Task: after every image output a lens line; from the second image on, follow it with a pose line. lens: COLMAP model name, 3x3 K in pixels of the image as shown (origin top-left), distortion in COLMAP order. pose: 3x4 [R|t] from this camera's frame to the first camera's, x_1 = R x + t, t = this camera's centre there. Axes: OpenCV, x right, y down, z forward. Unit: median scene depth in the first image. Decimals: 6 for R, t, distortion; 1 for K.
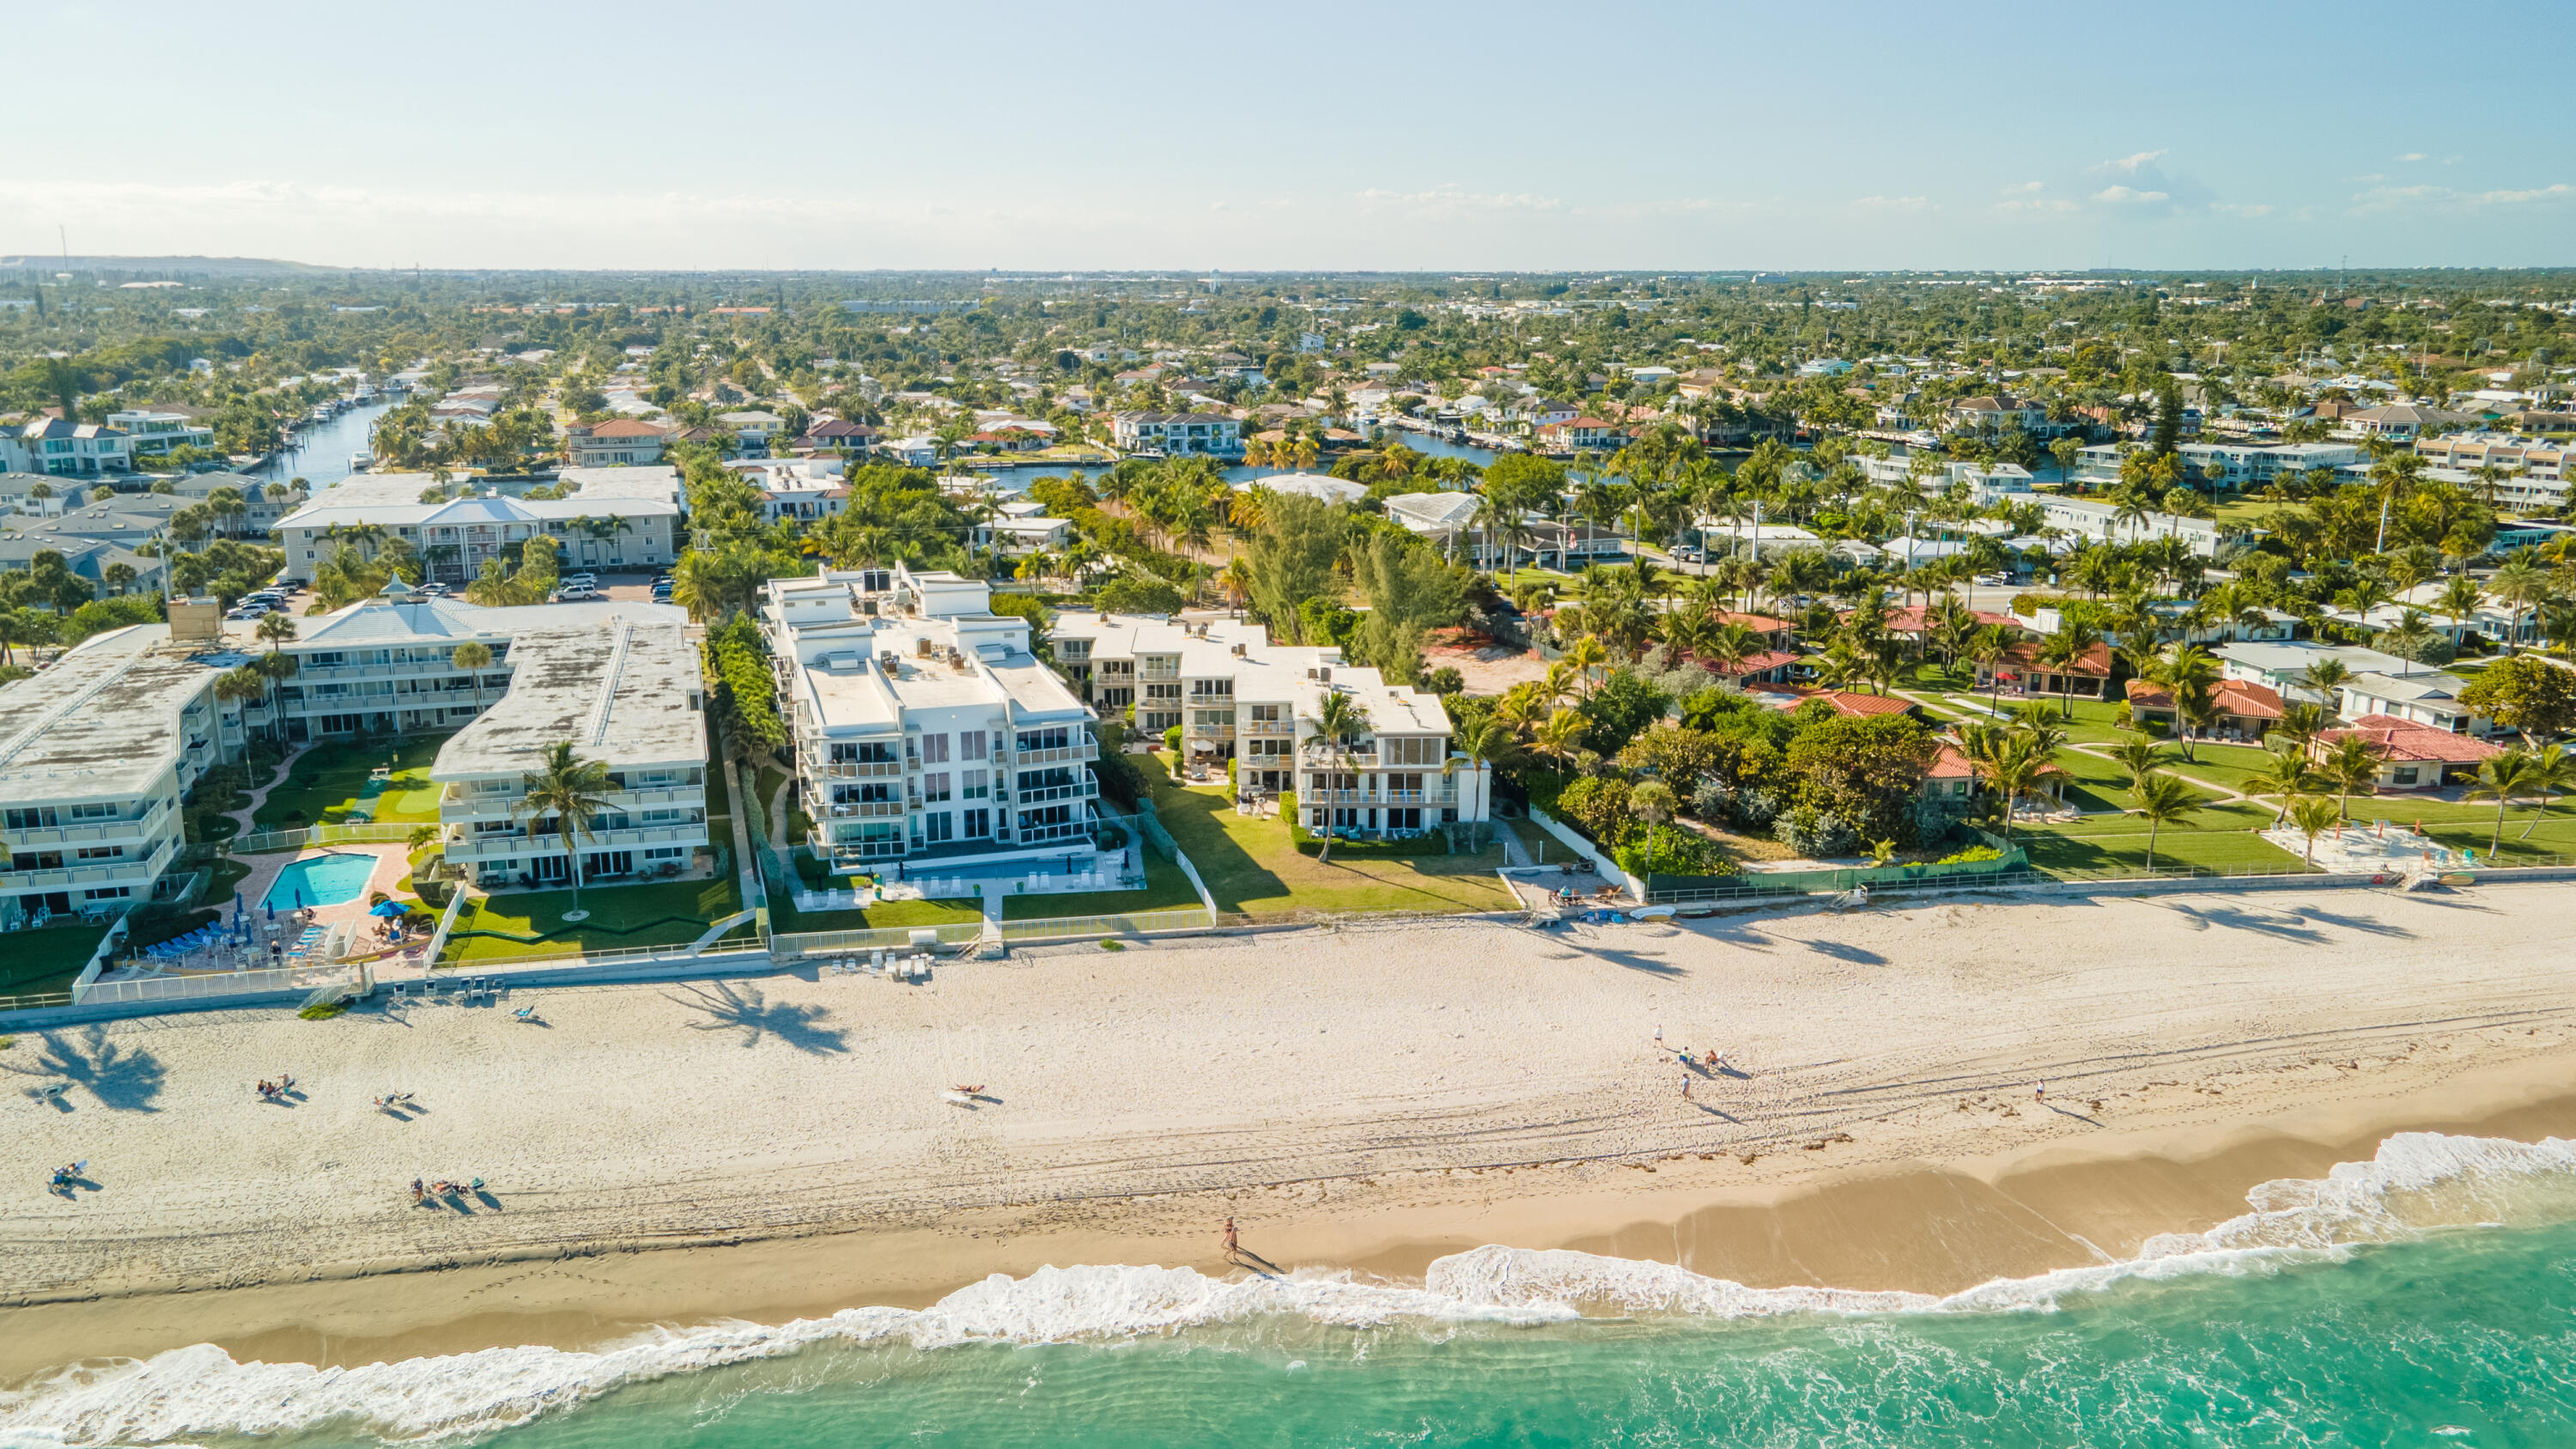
lens RADIAL K [[1828.2, 0, 1288.0], [0, 1828.2, 724.5], [0, 0, 1]] dist [0.056783, 0.003127]
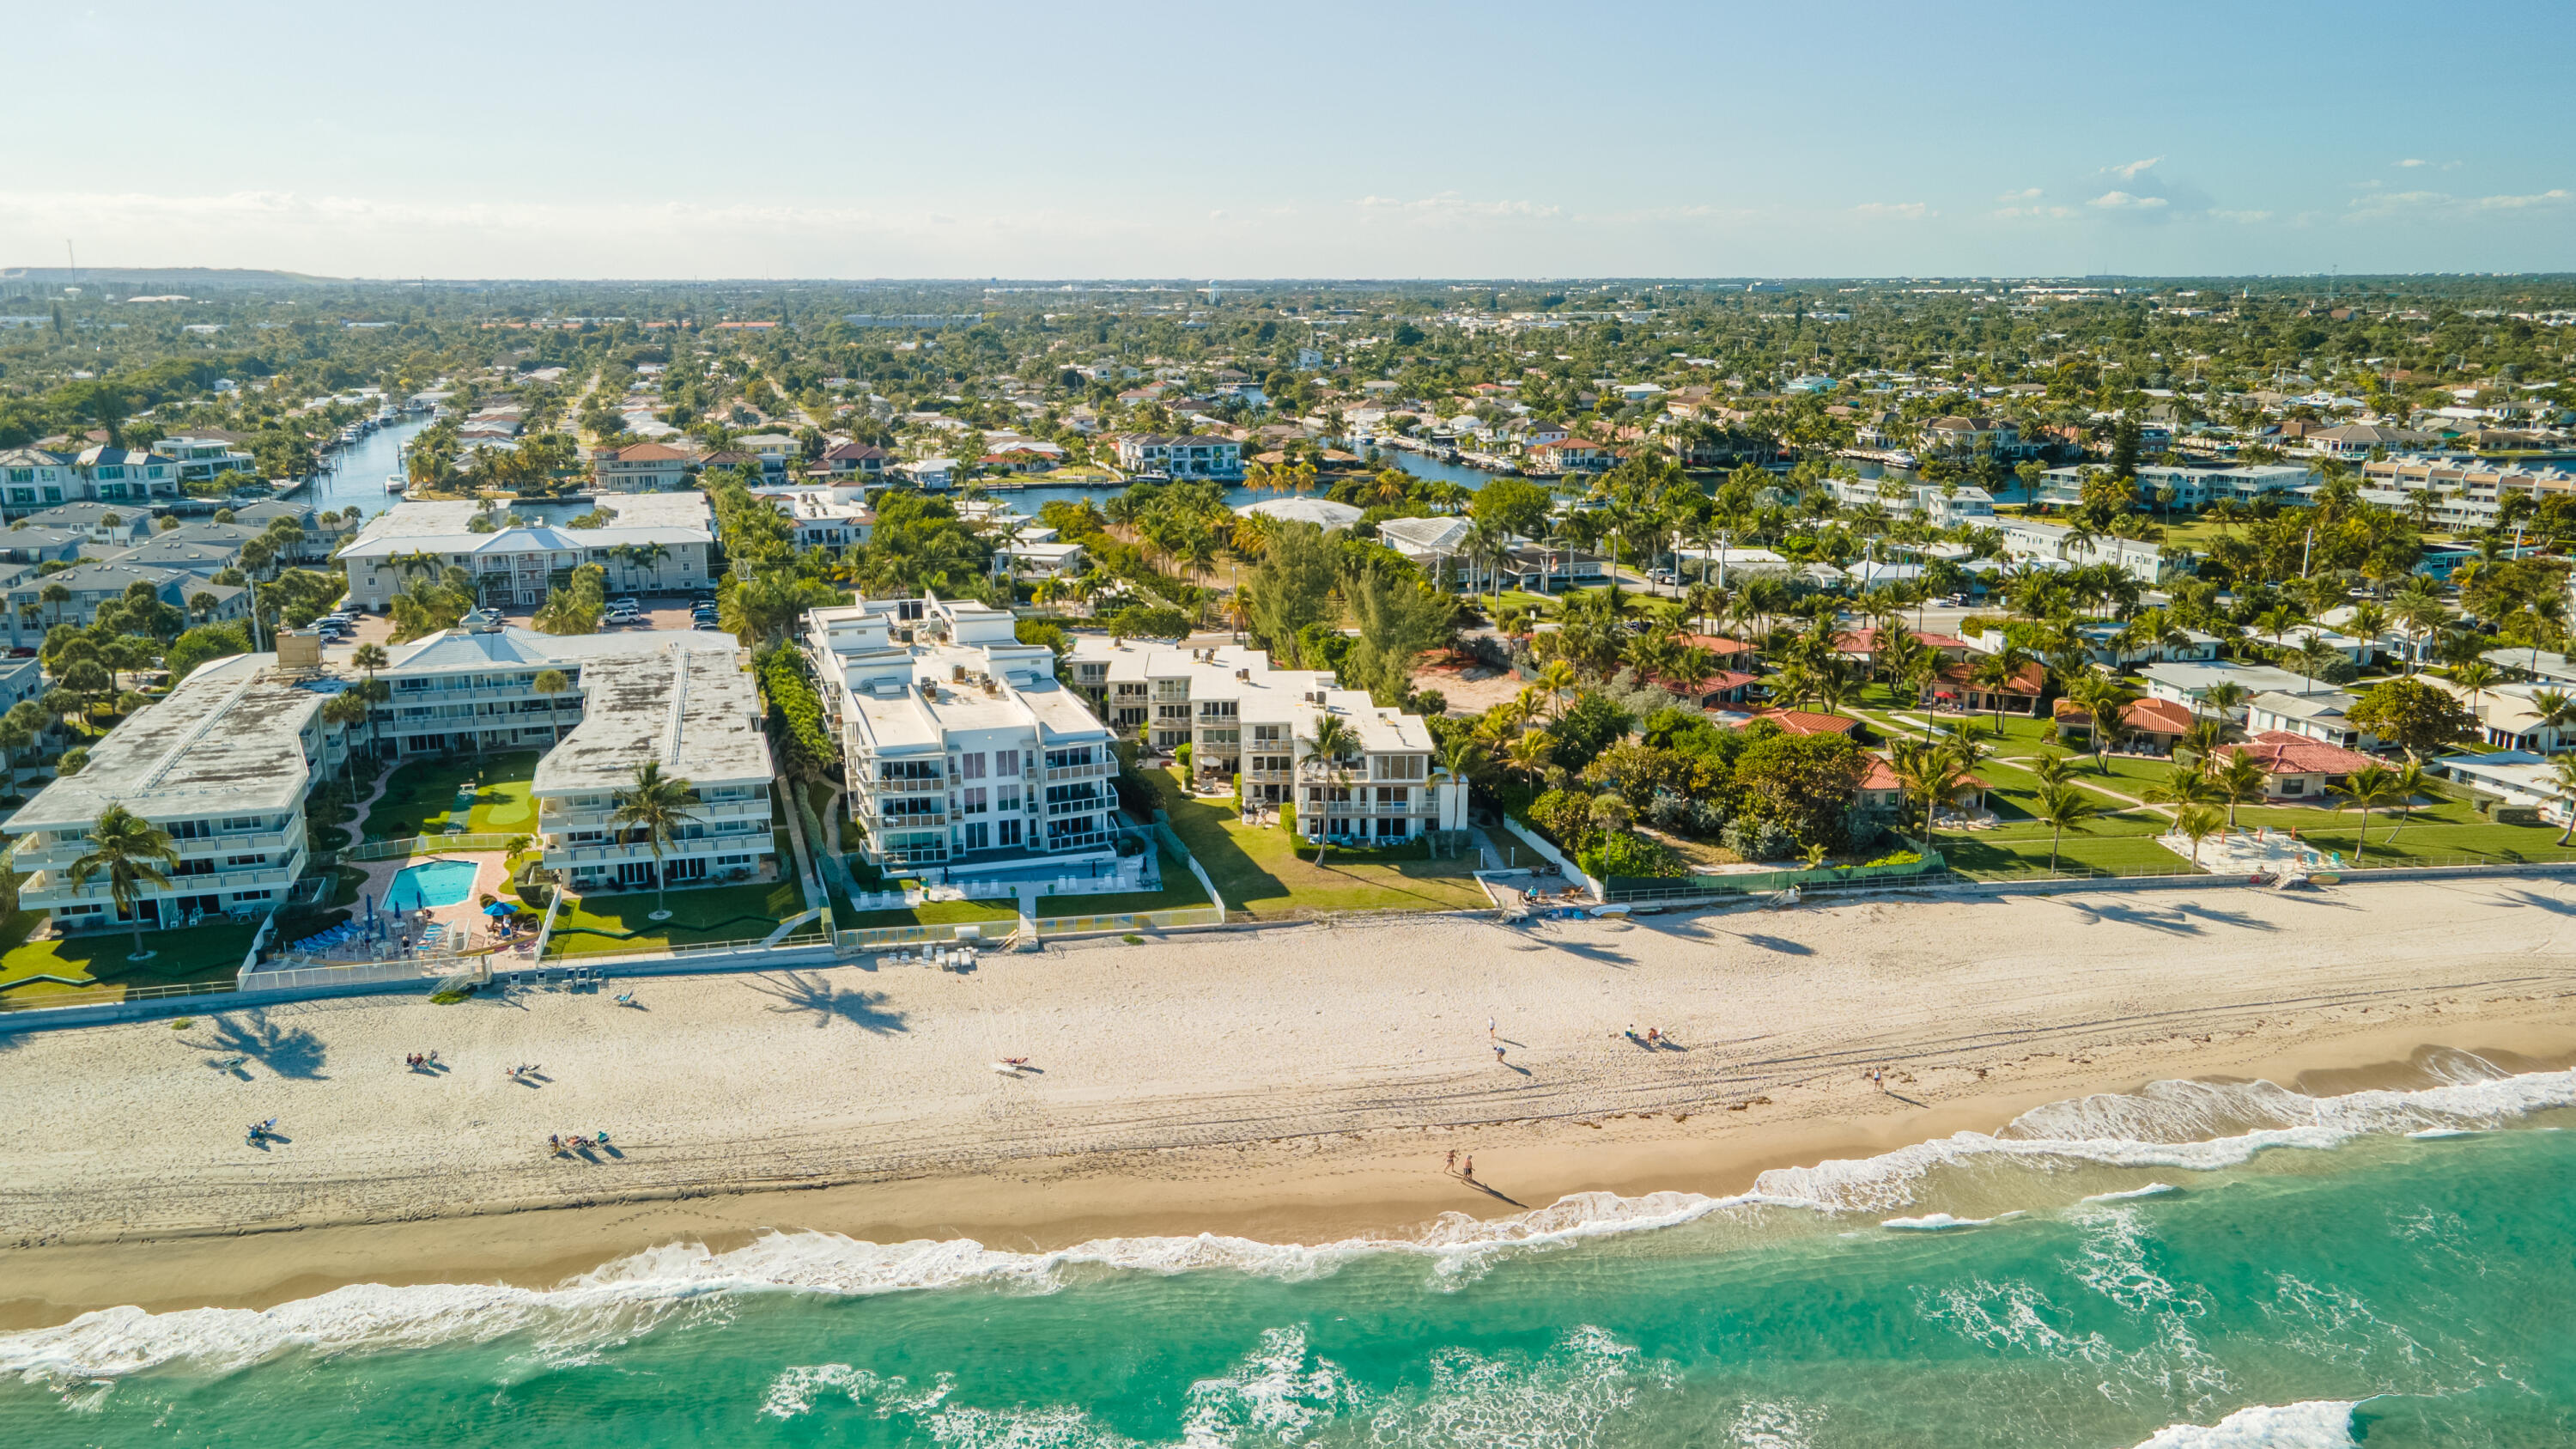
lens RADIAL K [[1828.2, 0, 1288.0], [0, 1828.2, 724.5], [0, 0, 1]] dist [0.056783, 0.003127]
pose [[0.999997, -0.002253, 0.000256, 0.000057], [0.002254, 0.999990, -0.003769, -0.006018], [-0.000248, 0.003770, 0.999993, -0.096983]]
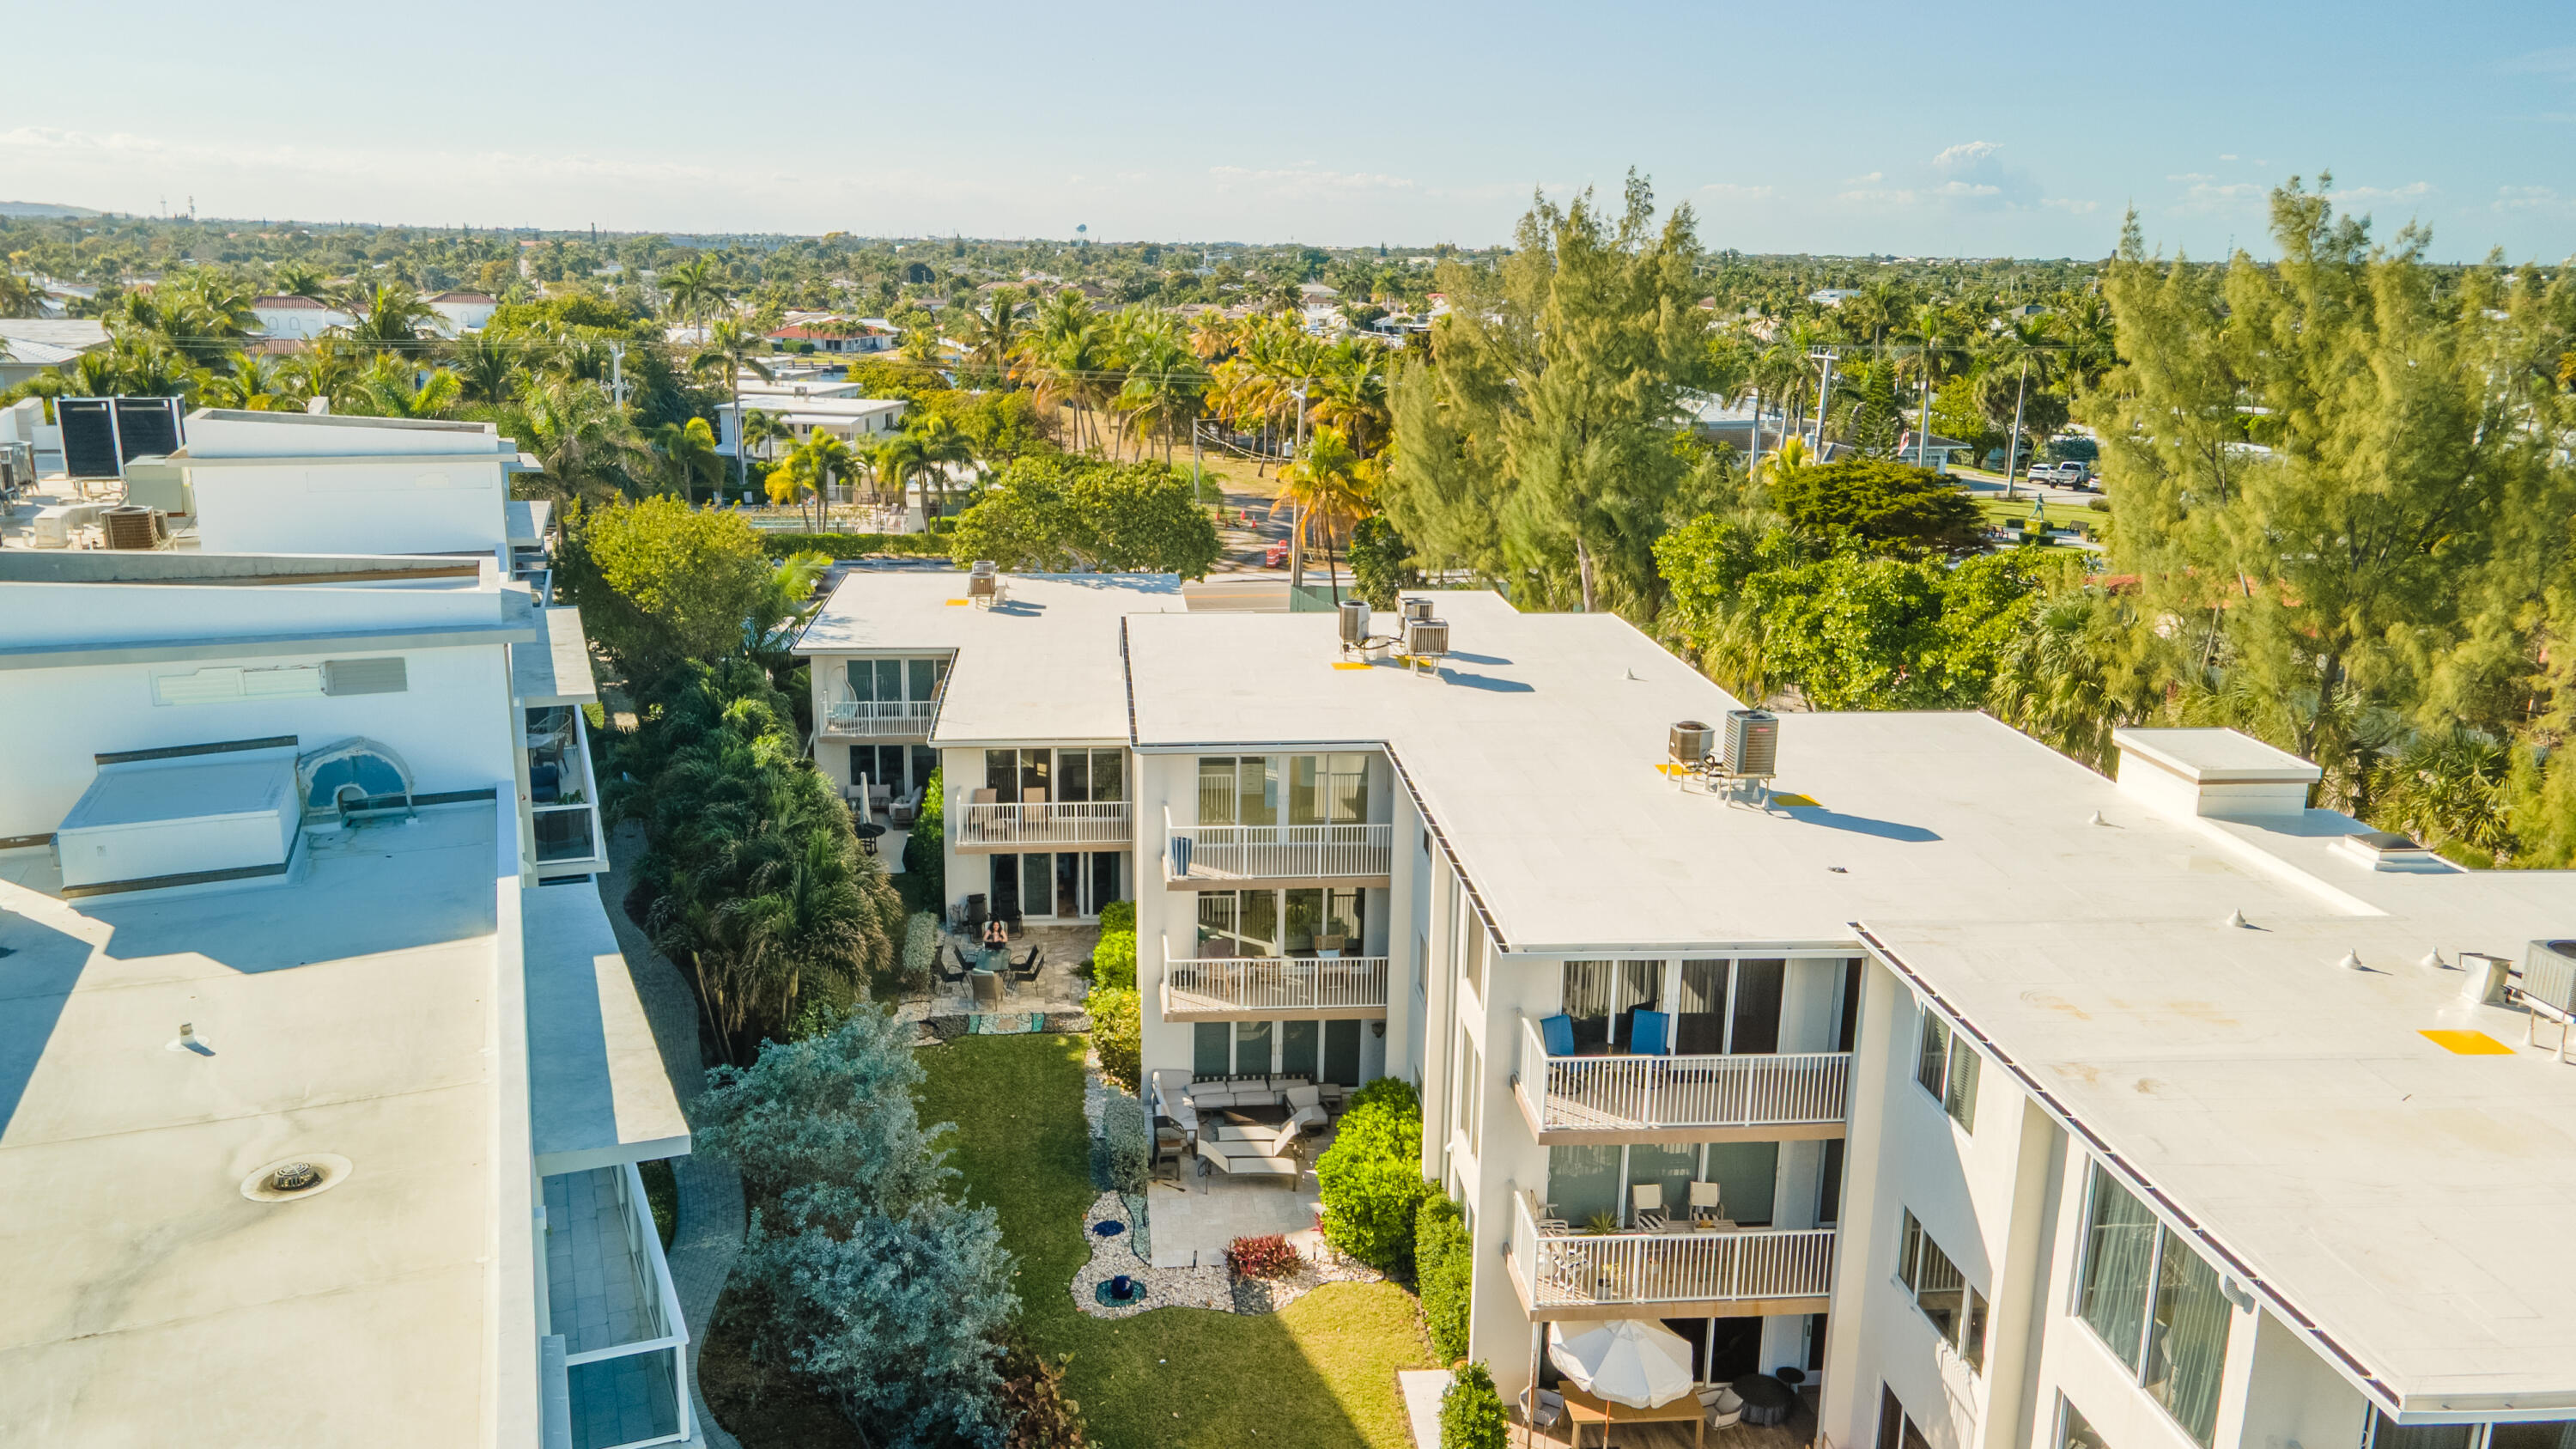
lens RADIAL K [[1828.2, 0, 1288.0], [0, 1828.2, 724.5], [0, 0, 1]] dist [0.056783, 0.003127]
pose [[0.997269, -0.004086, 0.073735, -0.080608], [0.003243, 0.999928, 0.011562, -0.042260], [-0.073777, -0.011291, 0.997211, 0.768771]]
